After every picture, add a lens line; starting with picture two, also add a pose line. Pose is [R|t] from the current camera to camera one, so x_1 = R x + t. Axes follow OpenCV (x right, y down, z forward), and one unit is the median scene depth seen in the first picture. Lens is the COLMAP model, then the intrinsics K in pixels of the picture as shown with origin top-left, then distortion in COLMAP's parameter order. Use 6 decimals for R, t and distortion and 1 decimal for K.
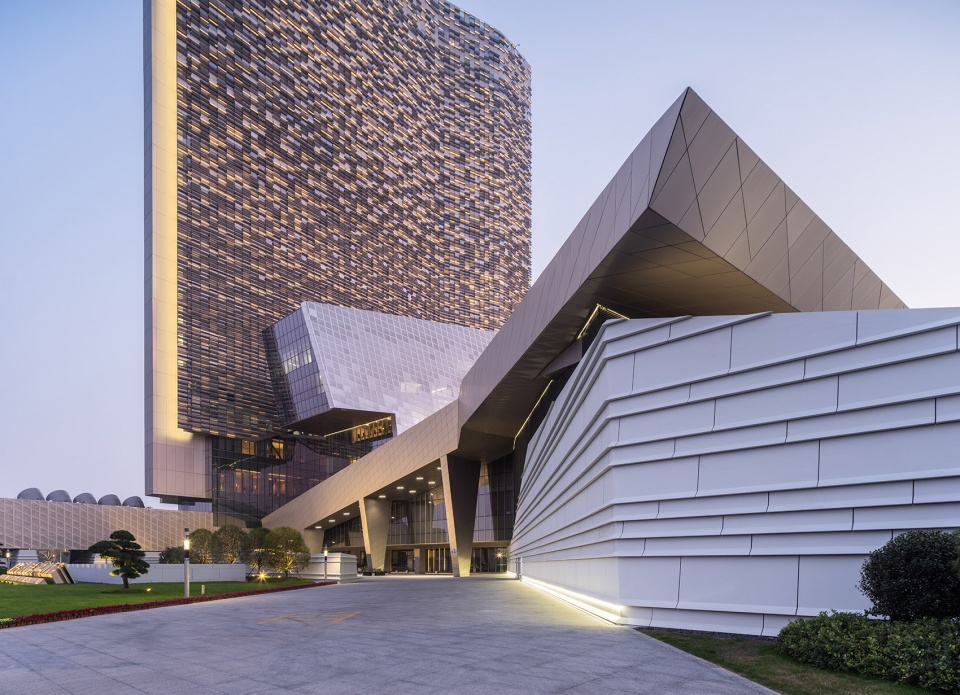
lens RADIAL K [[517.8, 0, 479.1], [0, 517.8, 348.7], [0, 0, 1]] dist [0.000218, 0.000171]
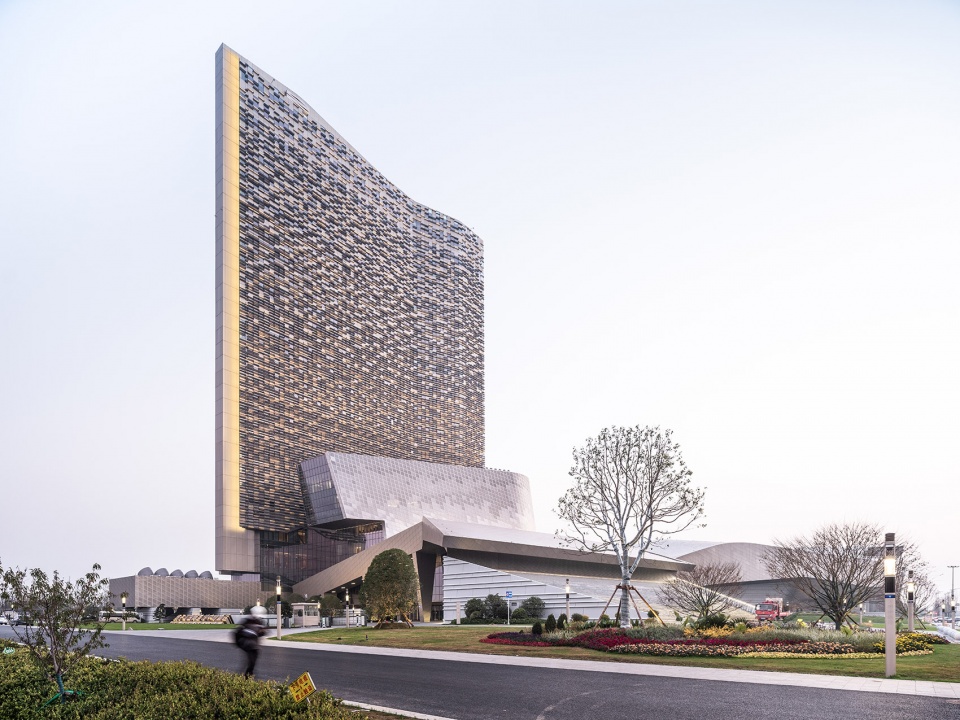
lens RADIAL K [[644.6, 0, 480.7], [0, 644.6, 359.0], [0, 0, 1]] dist [-0.000764, 0.002625]
pose [[0.999919, -0.002269, 0.012557, 0.089704], [0.002178, 0.999972, 0.007225, -0.316046], [-0.012573, -0.007197, 0.999895, -0.803980]]
